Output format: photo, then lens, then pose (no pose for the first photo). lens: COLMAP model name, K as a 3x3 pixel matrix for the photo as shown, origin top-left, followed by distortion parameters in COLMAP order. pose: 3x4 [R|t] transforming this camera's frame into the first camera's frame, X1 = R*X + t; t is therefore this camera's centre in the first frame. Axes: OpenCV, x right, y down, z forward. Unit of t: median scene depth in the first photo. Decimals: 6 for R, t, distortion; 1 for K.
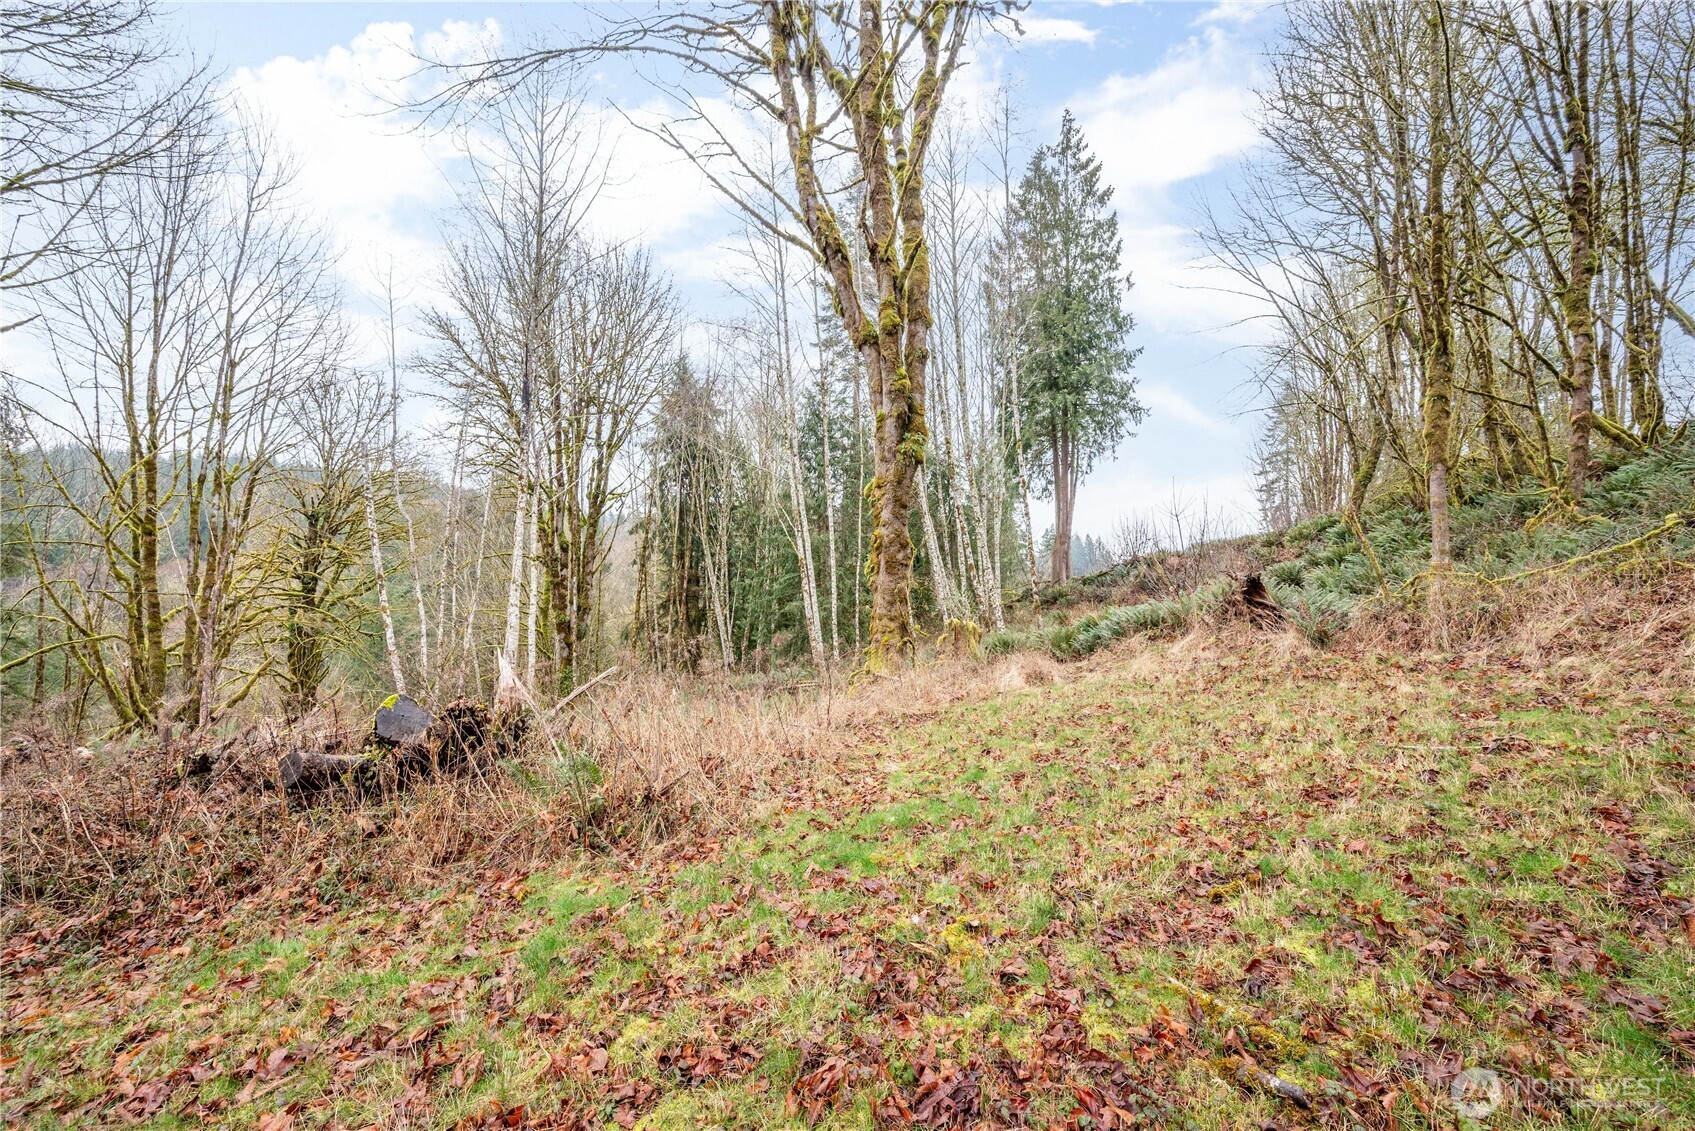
lens RADIAL K [[672.4, 0, 841.6], [0, 672.4, 576.5], [0, 0, 1]] dist [-0.000437, 0.000398]
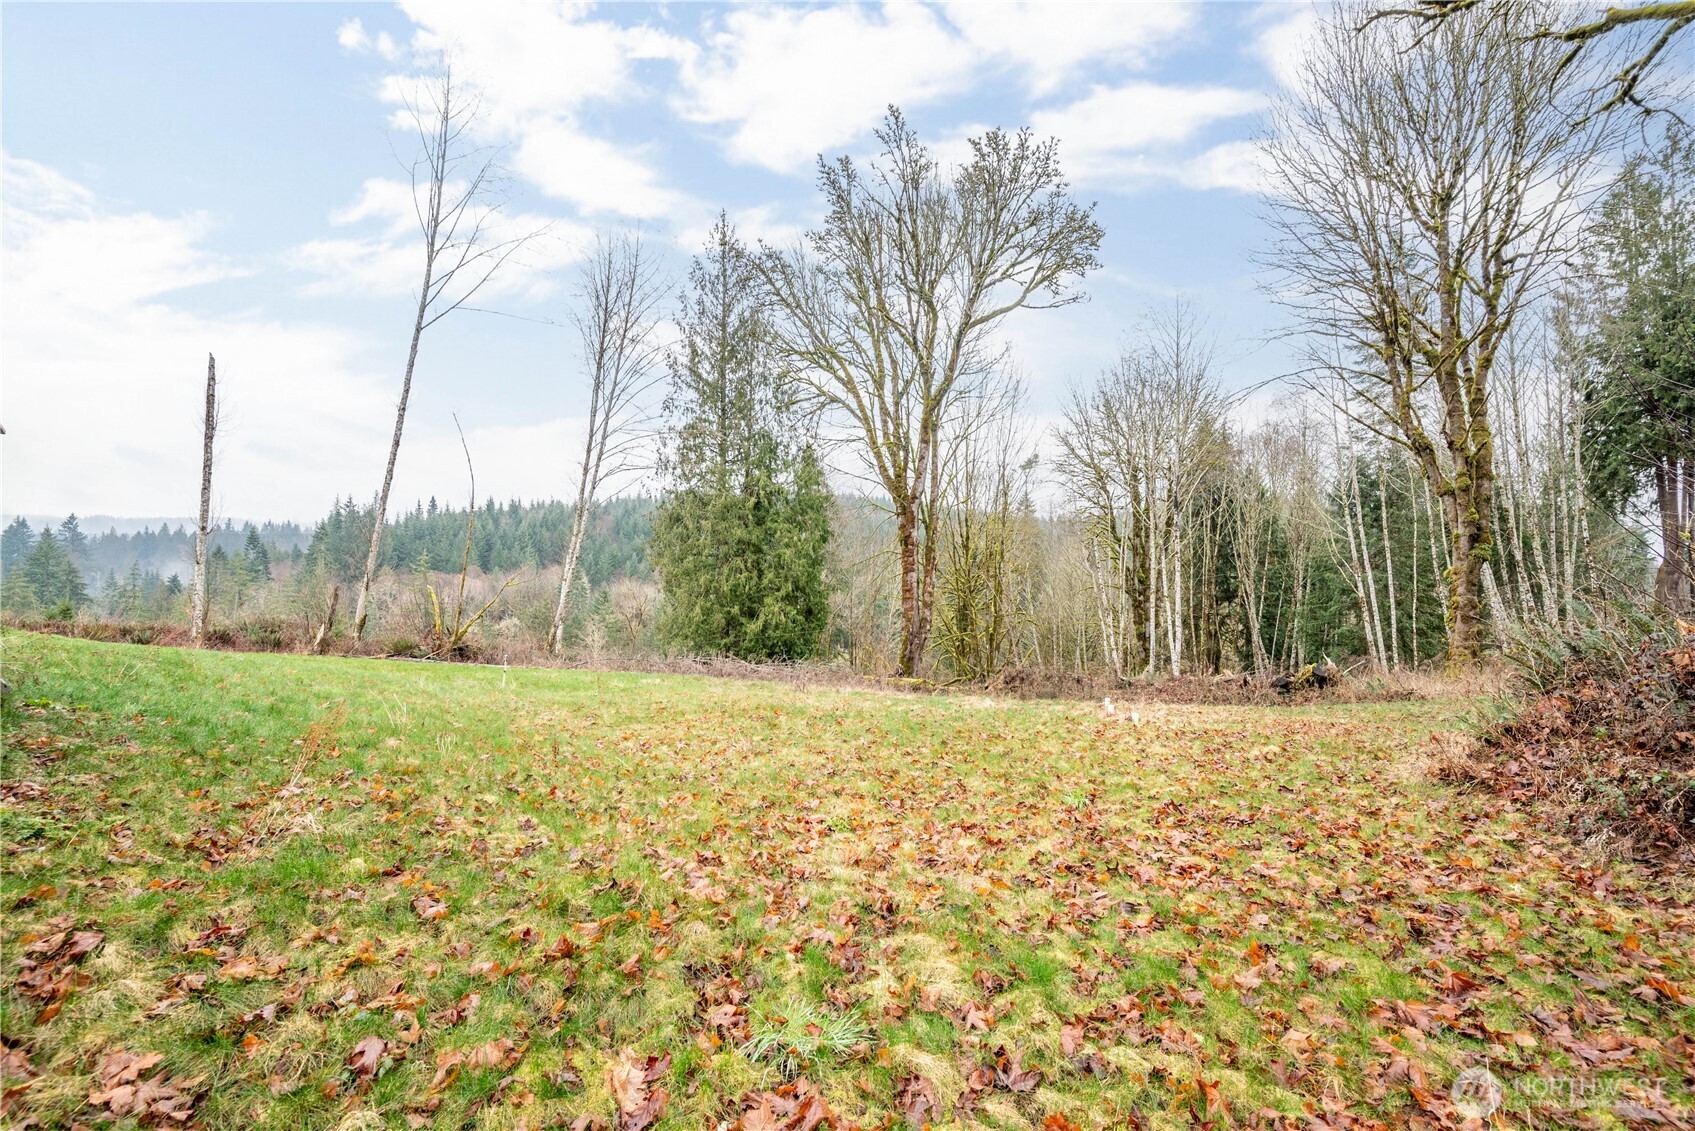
lens RADIAL K [[692.7, 0, 857.9], [0, 692.7, 566.3], [0, 0, 1]] dist [0.000180, -0.000509]
pose [[0.826773, -0.004988, -0.562514, -0.224141], [-0.001467, 0.999938, -0.011023, -0.130784], [0.562534, 0.009939, 0.826714, -1.427848]]
